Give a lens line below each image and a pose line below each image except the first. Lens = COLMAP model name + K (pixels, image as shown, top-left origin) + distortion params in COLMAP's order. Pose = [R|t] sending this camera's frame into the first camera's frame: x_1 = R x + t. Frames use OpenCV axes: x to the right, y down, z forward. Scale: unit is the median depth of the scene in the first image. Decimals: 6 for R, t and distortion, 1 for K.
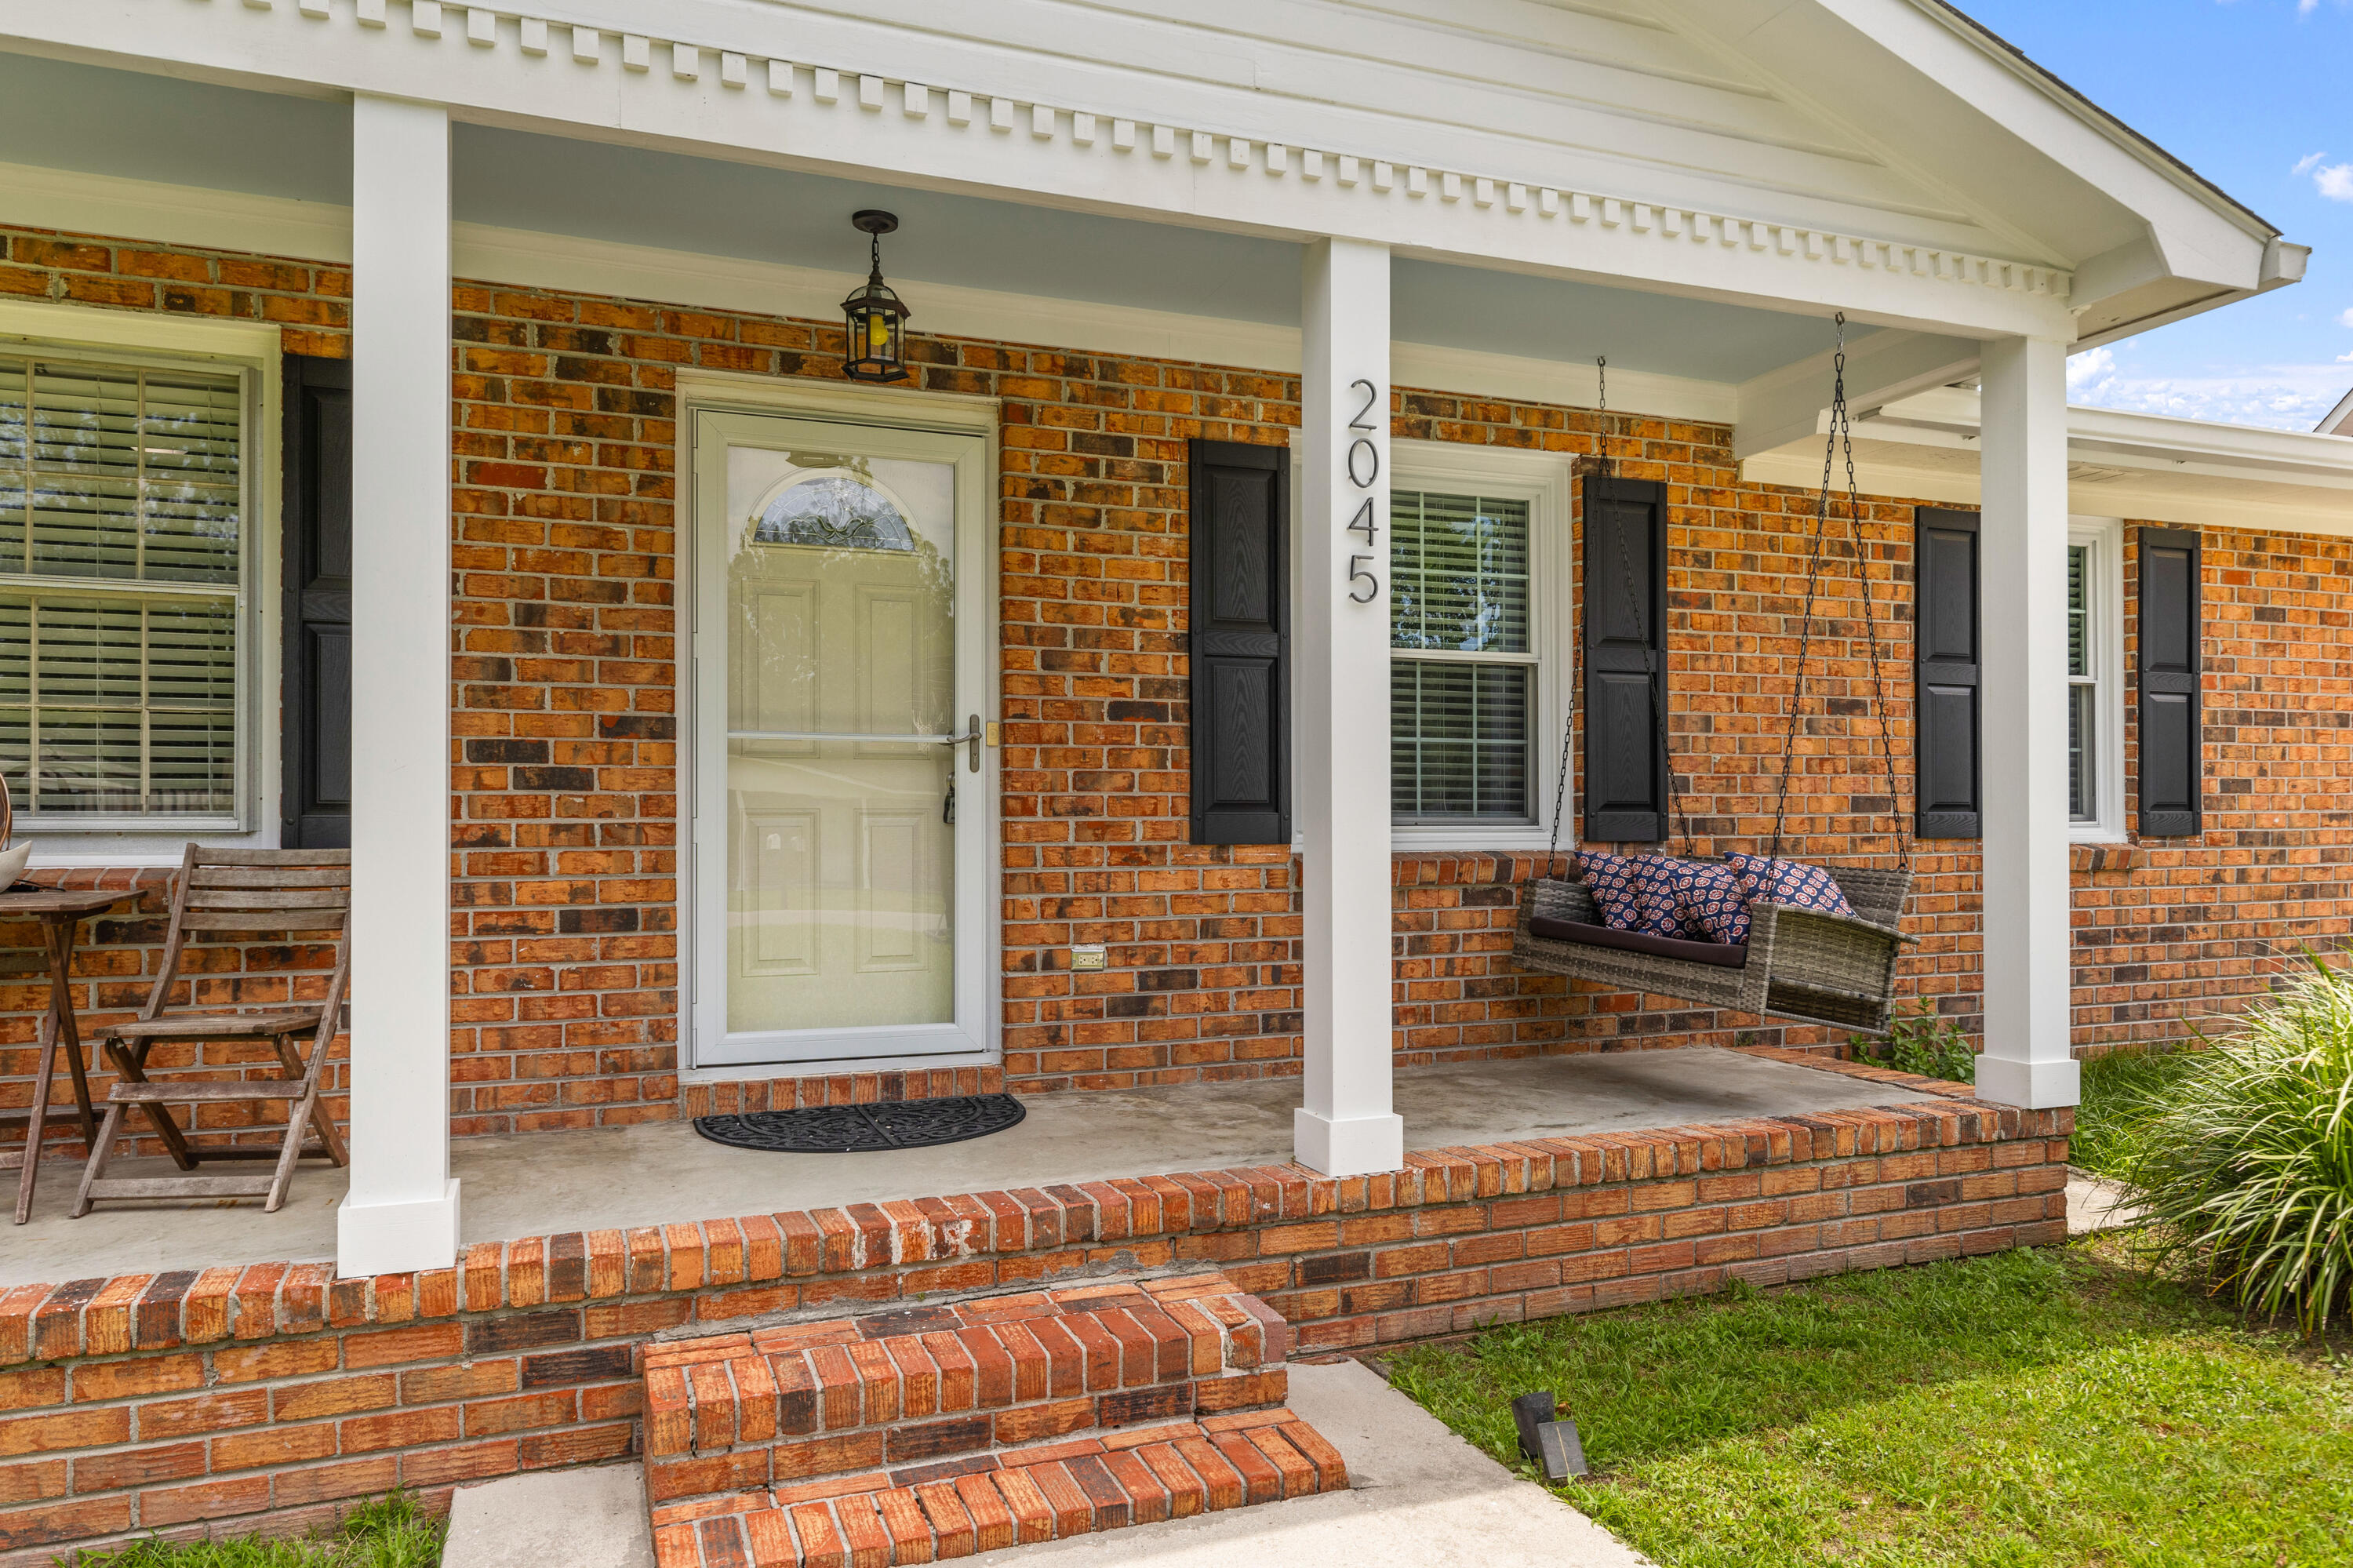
lens RADIAL K [[1566.2, 0, 1193.0], [0, 1566.2, 799.2], [0, 0, 1]] dist [0.007620, 0.002477]
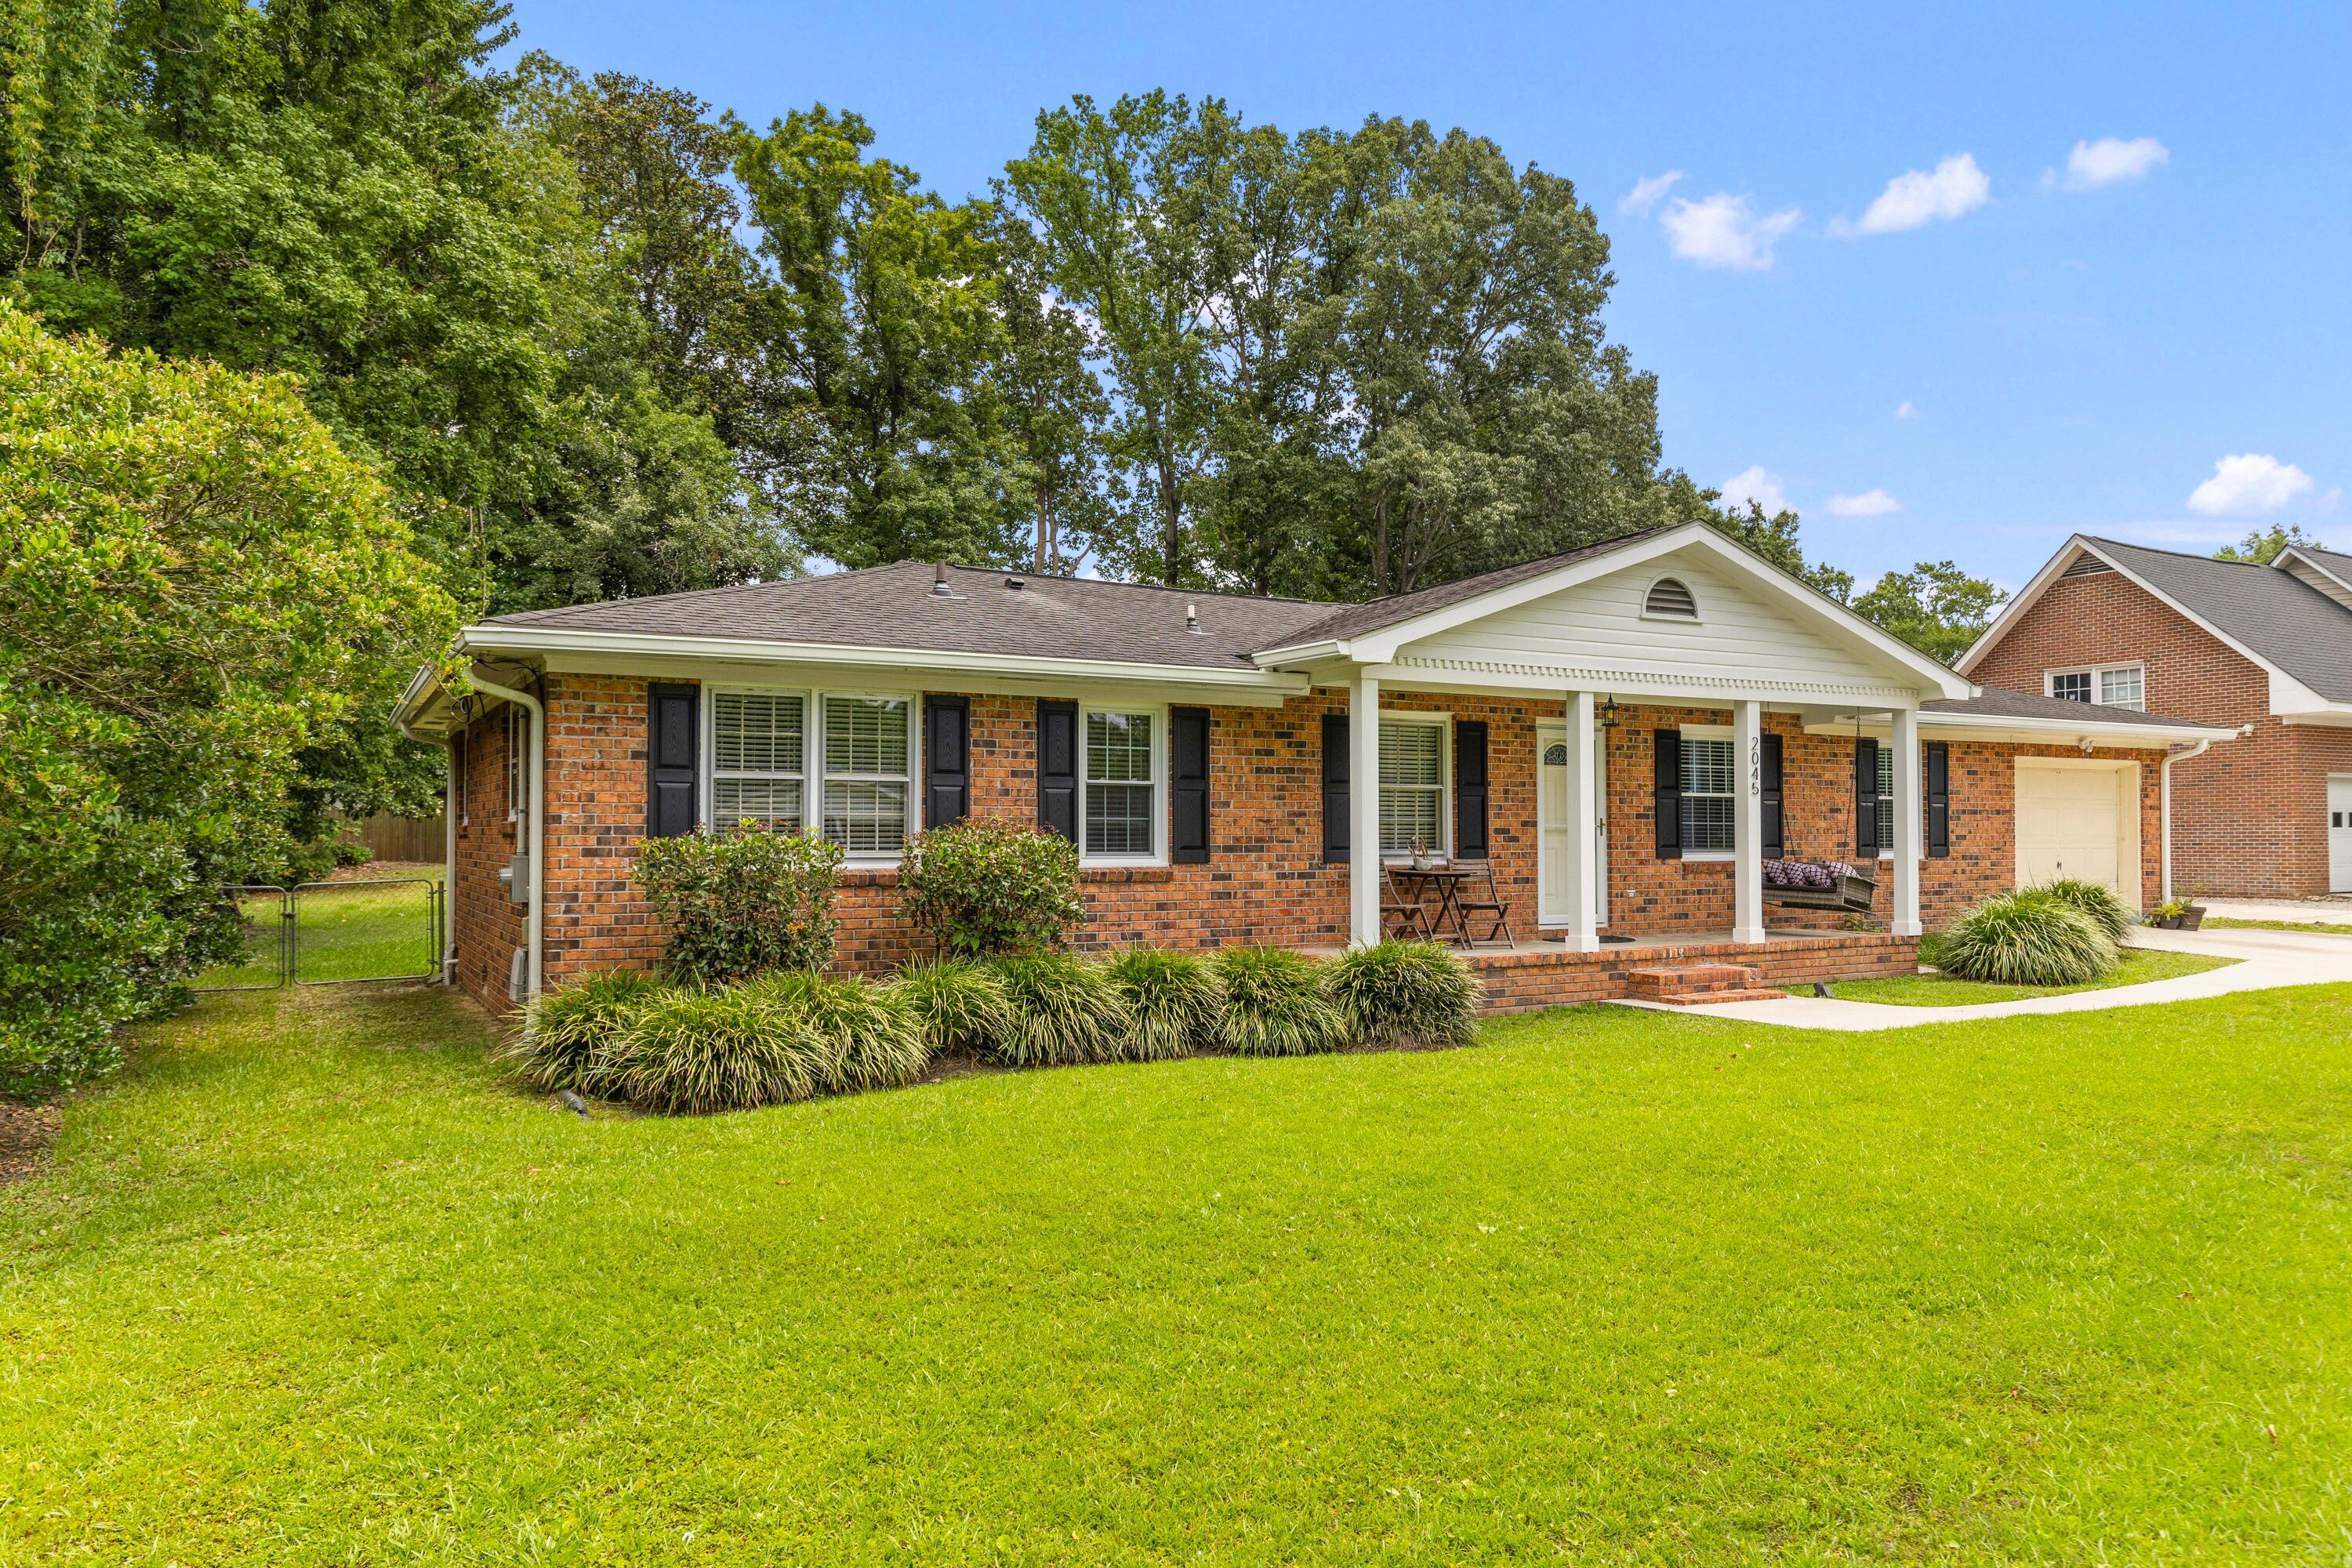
lens RADIAL K [[1558.2, 0, 1183.7], [0, 1558.2, 790.5], [0, 0, 1]] dist [0.006108, 0.004488]
pose [[0.991195, 0.005983, 0.132278, -1.399518], [-0.003416, 0.999802, -0.019623, -0.044362], [-0.132369, 0.018999, 0.991018, -2.042580]]
